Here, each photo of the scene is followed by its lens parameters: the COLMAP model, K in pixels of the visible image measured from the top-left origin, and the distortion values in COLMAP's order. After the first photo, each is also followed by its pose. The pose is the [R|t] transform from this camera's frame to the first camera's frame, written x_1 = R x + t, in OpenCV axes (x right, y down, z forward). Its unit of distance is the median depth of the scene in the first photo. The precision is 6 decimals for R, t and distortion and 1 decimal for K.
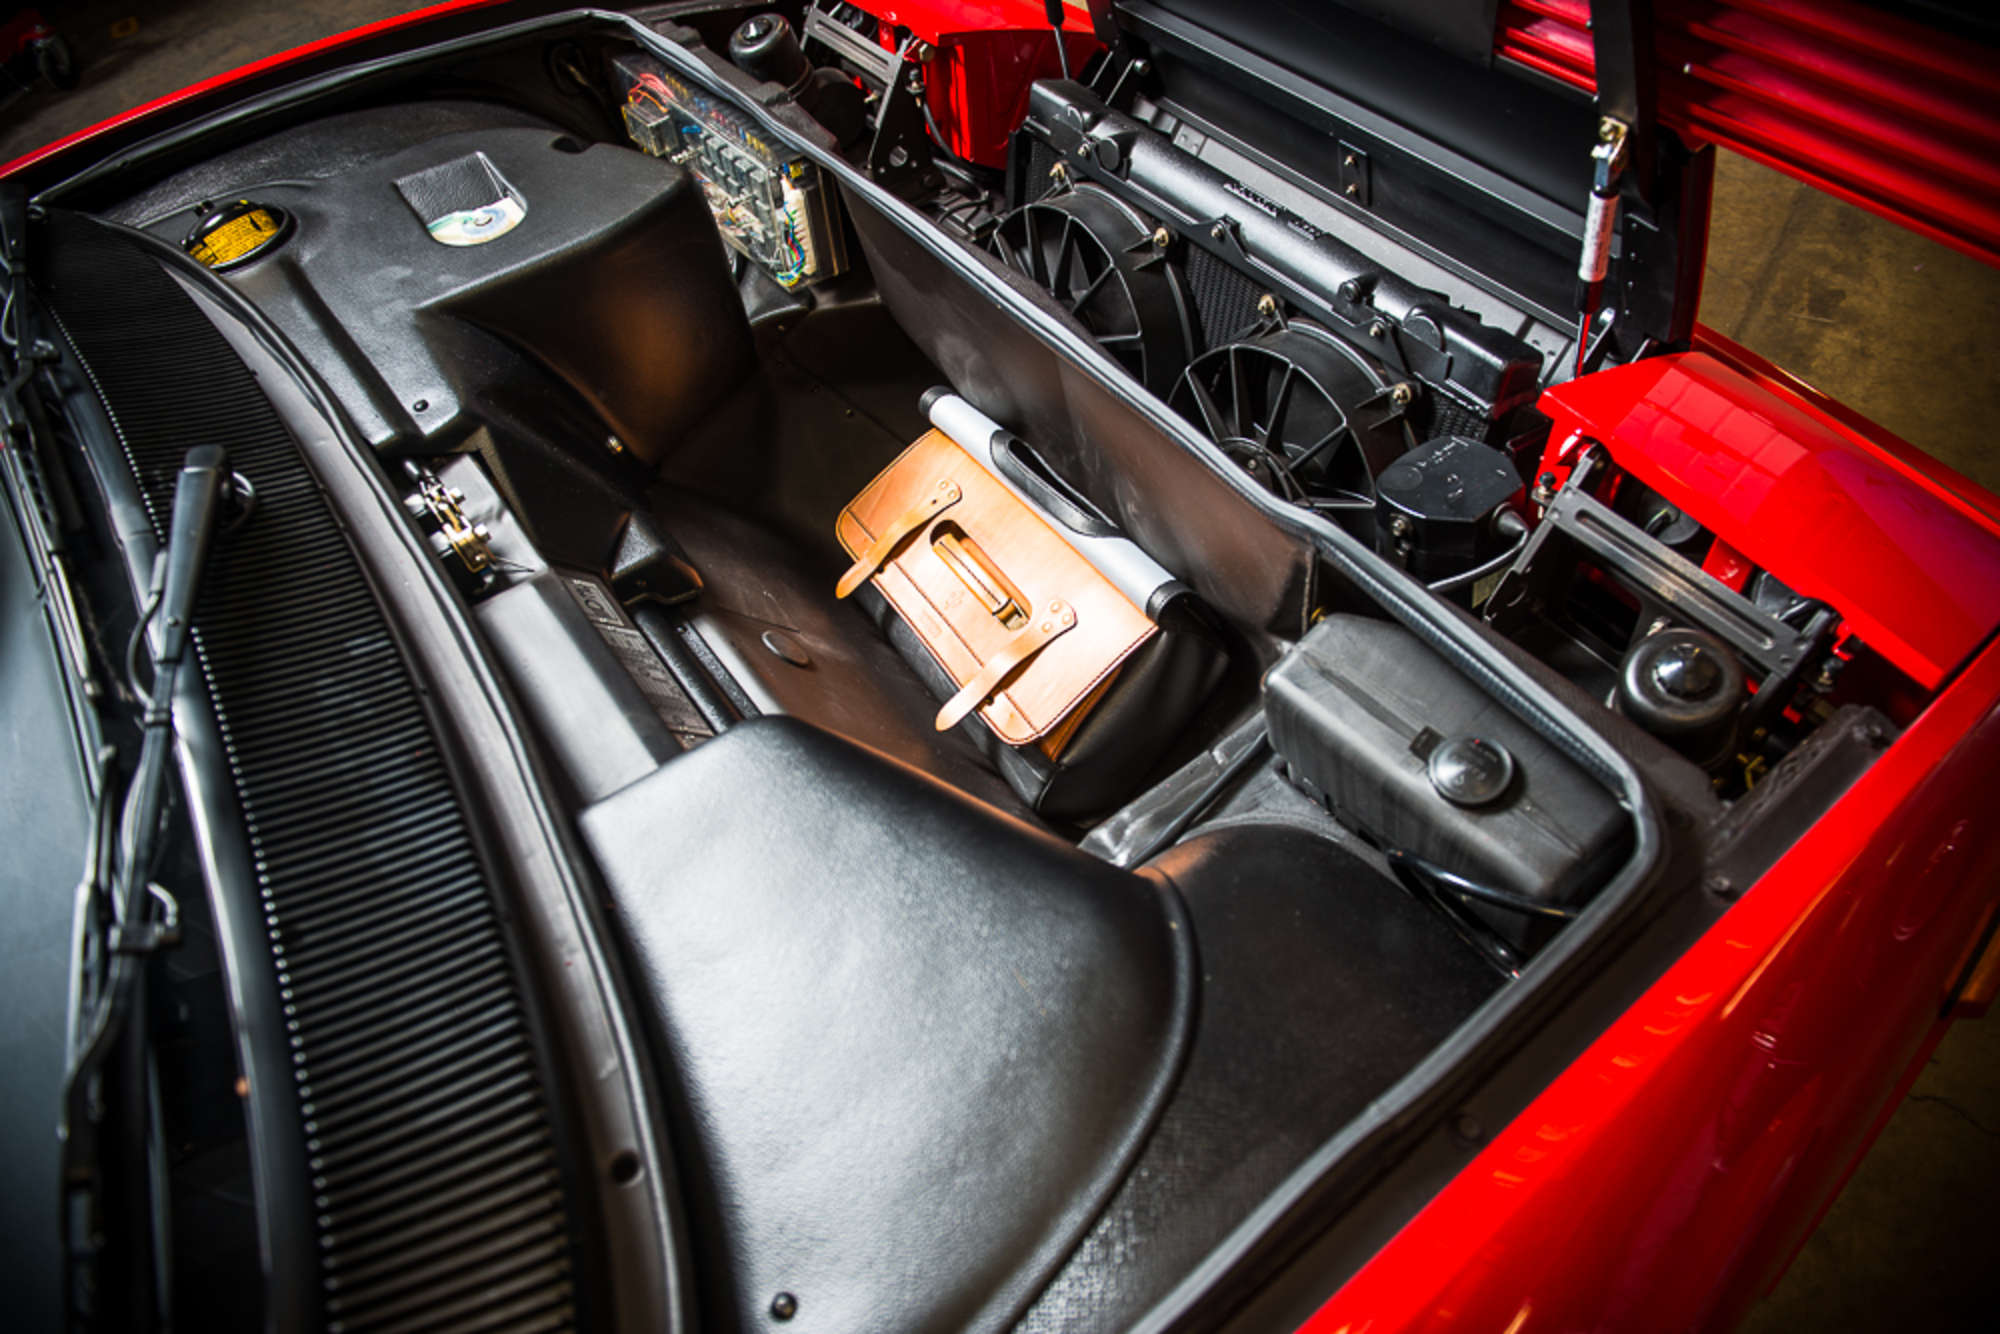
lens RADIAL K [[1372.0, 0, 1000.0], [0, 1372.0, 667.0], [0, 0, 1]] dist [-0.044296, -0.003604]
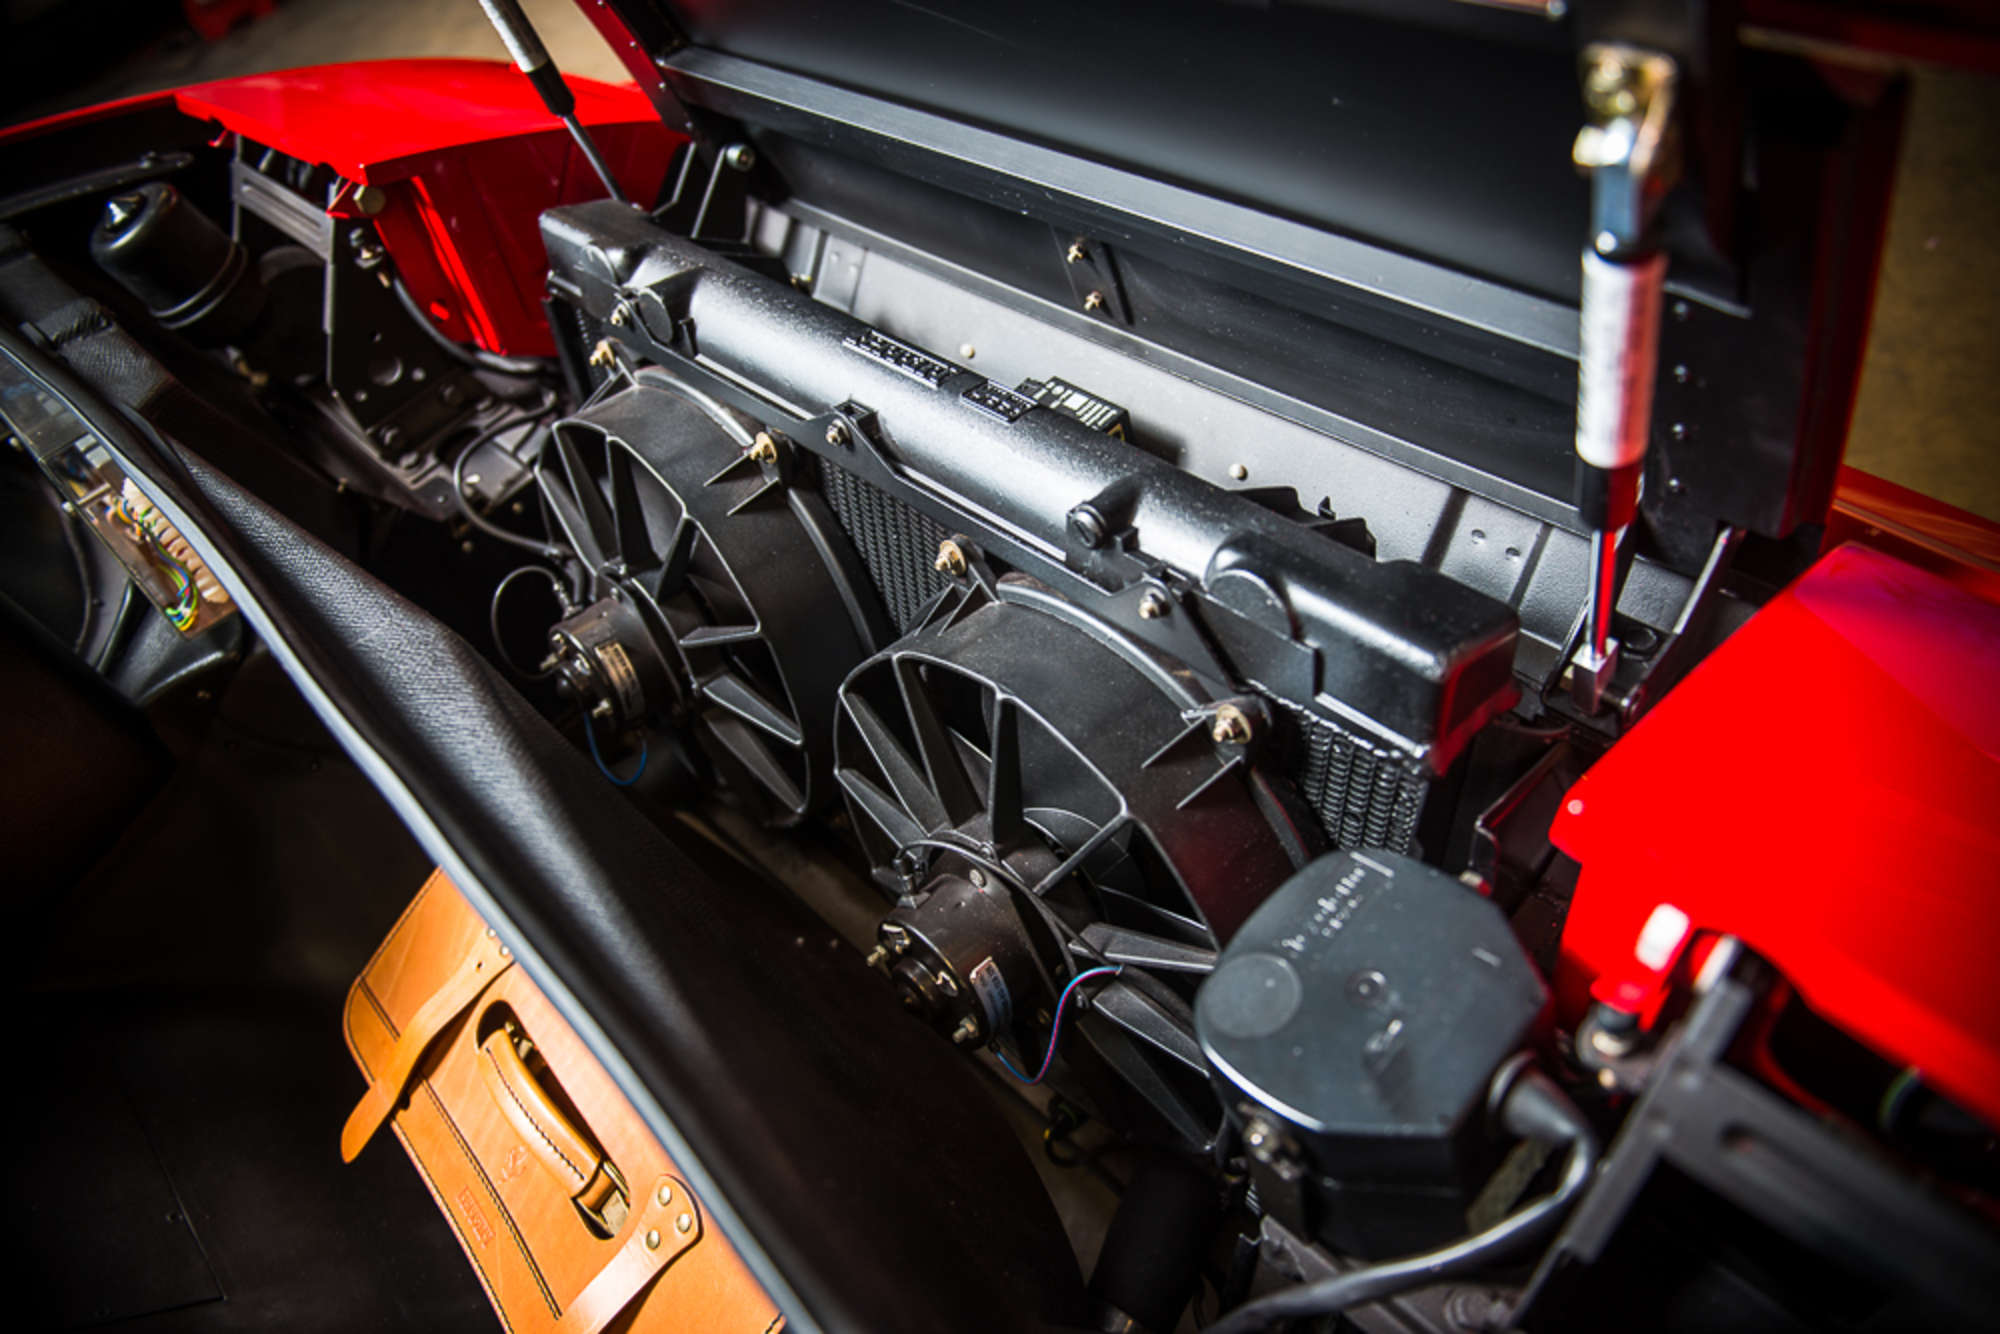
lens RADIAL K [[1329.8, 0, 1000.0], [0, 1329.8, 667.0], [0, 0, 1]] dist [-0.050538, 0.000138]
pose [[0.983298, -0.179443, 0.030407, 0.186196], [0.180968, 0.981751, -0.058440, -0.188021], [-0.019366, 0.062966, 0.997828, 0.492460]]
